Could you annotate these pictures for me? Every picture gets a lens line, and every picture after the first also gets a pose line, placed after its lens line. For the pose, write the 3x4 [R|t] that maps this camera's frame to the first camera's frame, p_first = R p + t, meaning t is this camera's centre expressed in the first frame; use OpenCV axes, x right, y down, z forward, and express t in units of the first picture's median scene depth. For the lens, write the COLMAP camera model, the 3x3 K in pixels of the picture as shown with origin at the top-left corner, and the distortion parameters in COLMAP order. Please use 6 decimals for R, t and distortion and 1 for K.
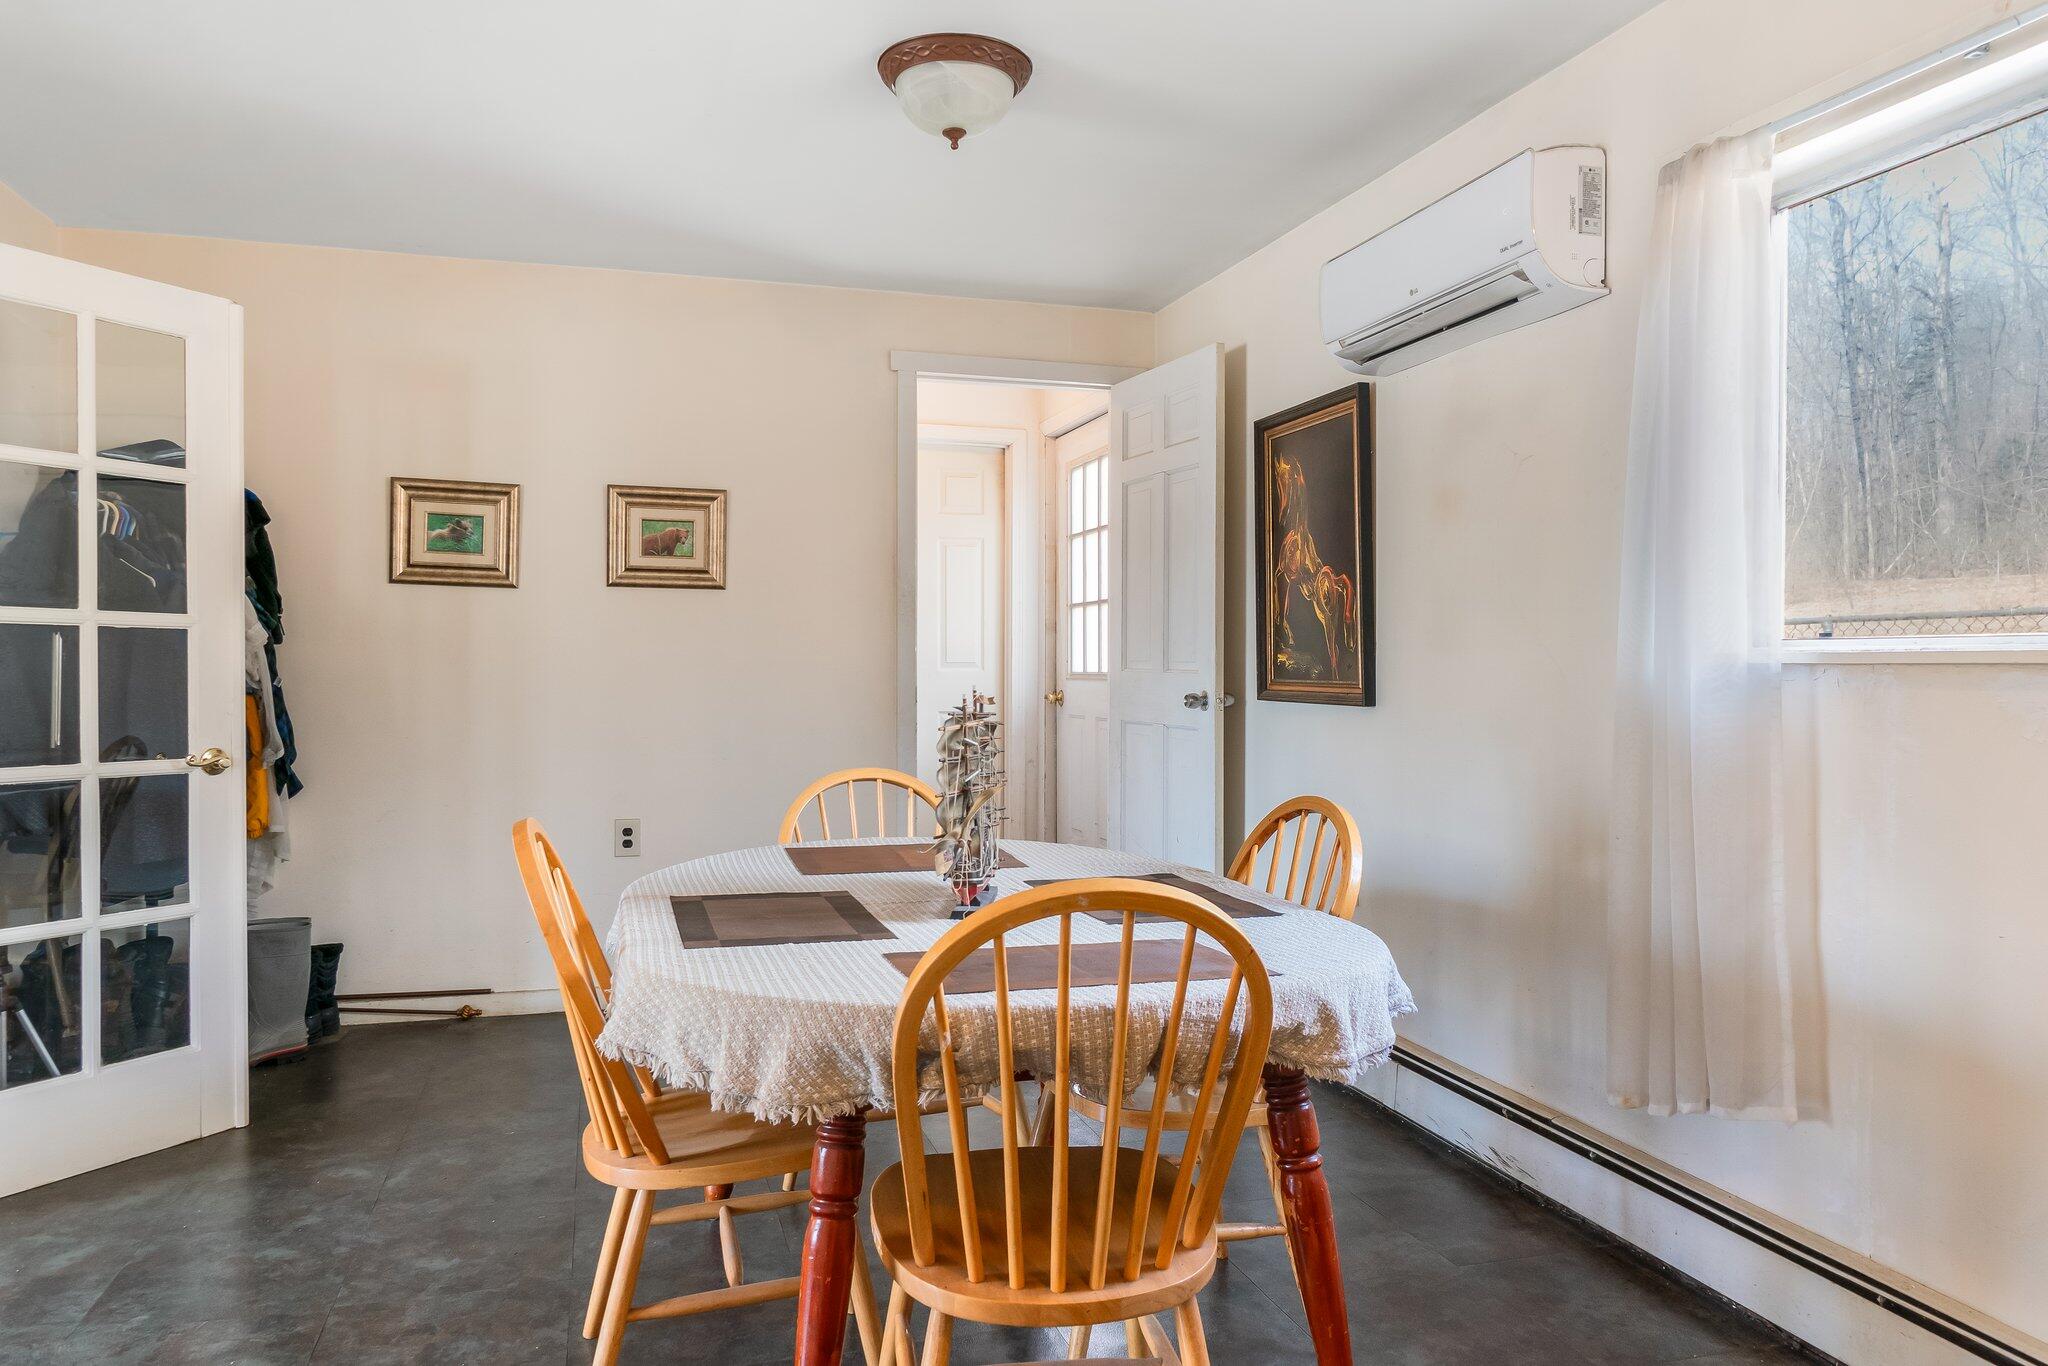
lens RADIAL K [[1364.7, 0, 1019.0], [0, 1364.7, 674.8], [0, 0, 1]] dist [-0.001148, -0.000980]
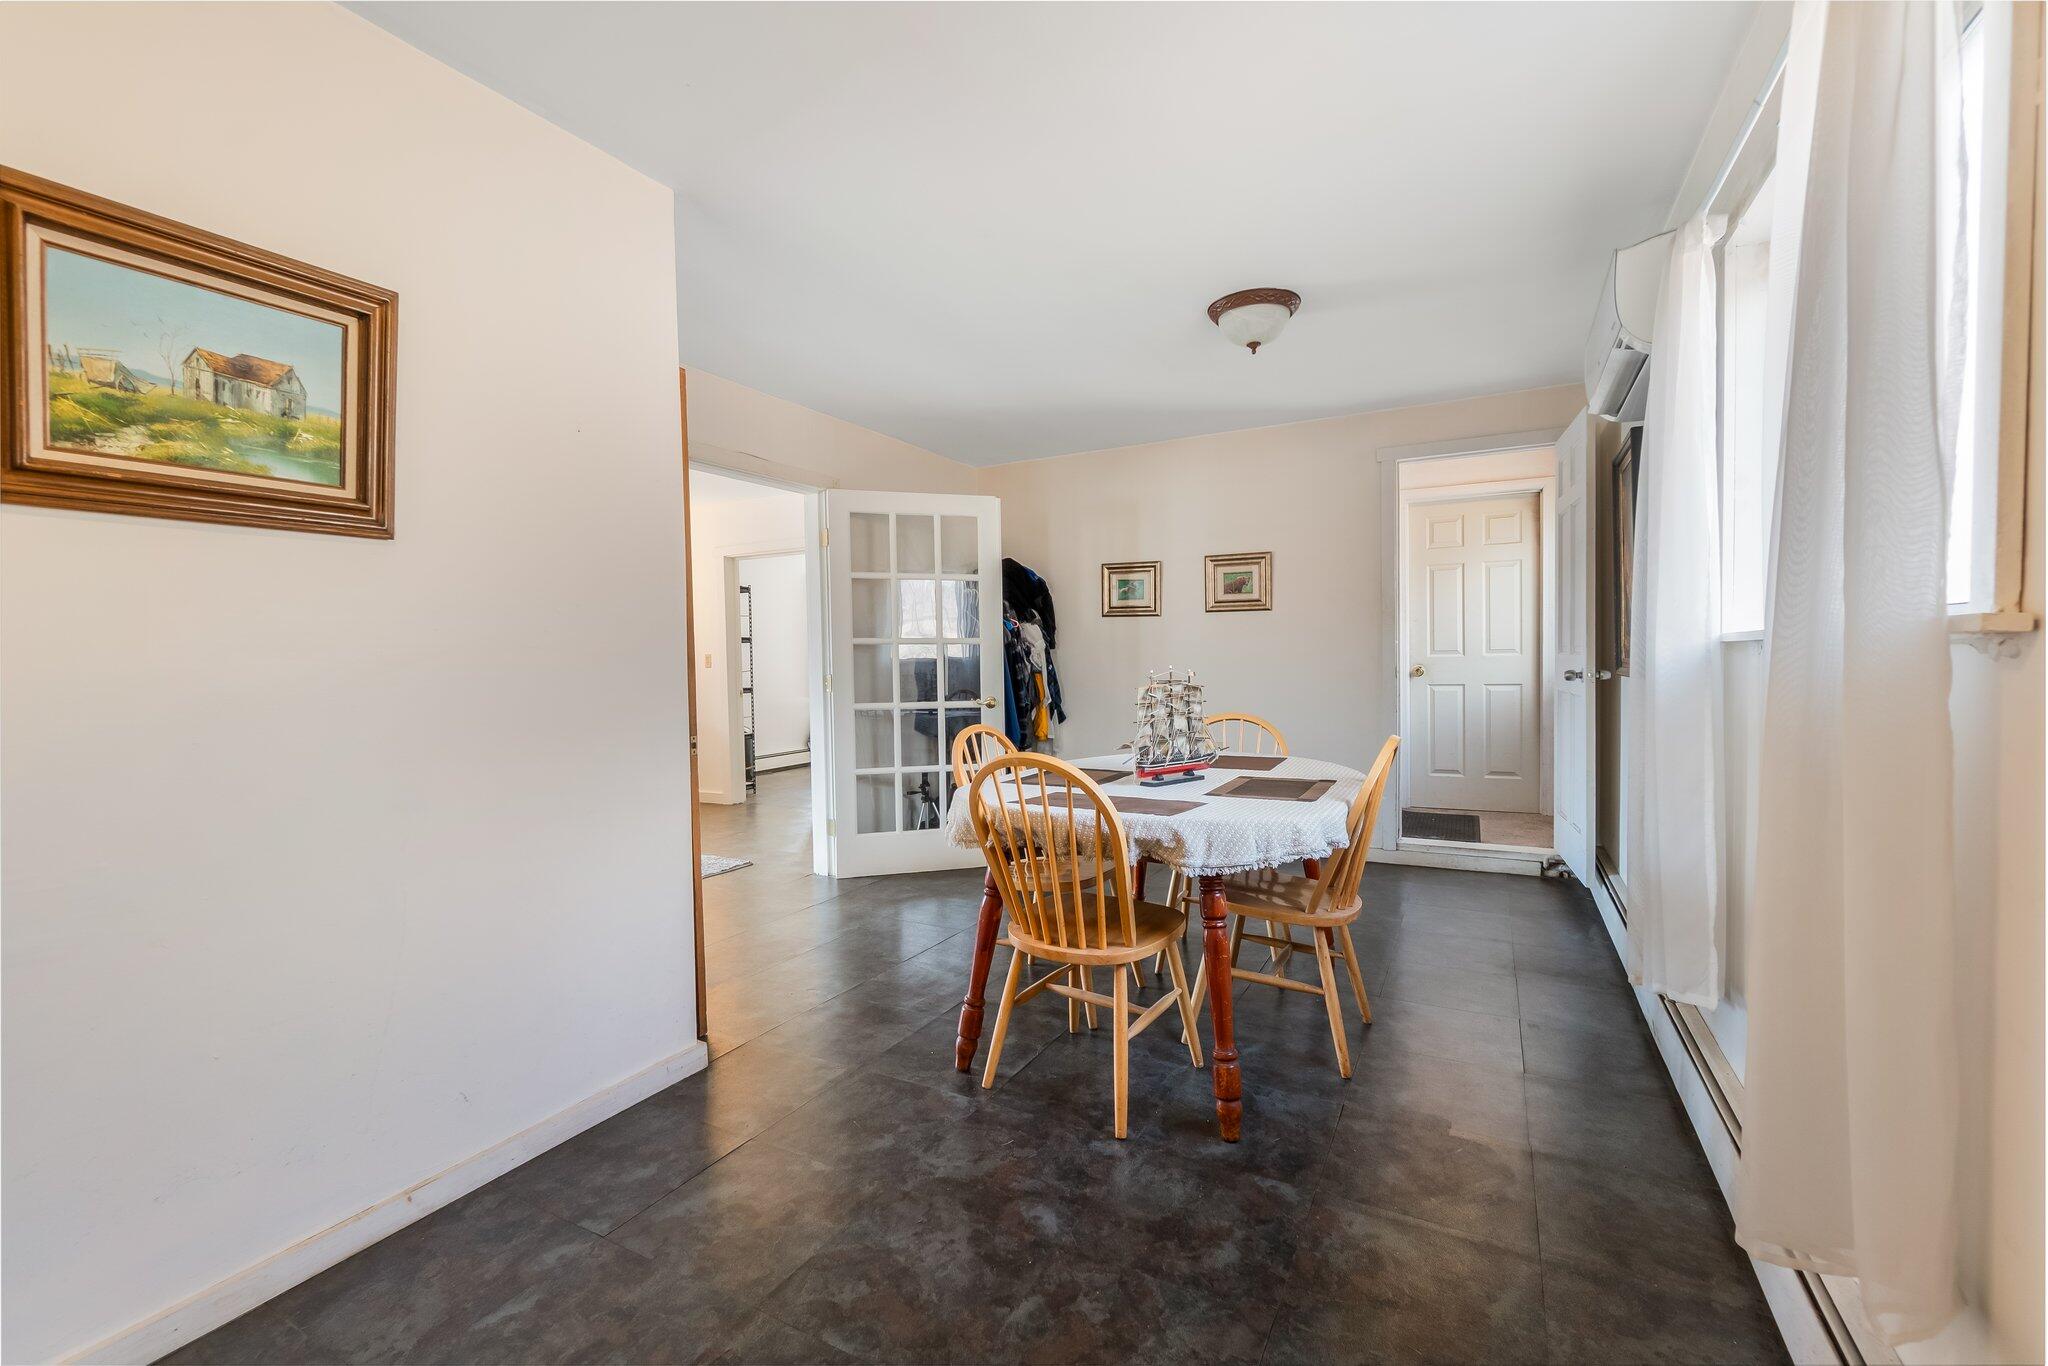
lens RADIAL K [[884.5, 0, 1018.6], [0, 884.5, 689.8], [0, 0, 1]] dist [0.001359, -0.000406]
pose [[0.708824, 0.008763, -0.705331, 0.359797], [0.012535, 0.999608, 0.025017, 0.004960], [0.705274, -0.026574, 0.708437, -0.004366]]
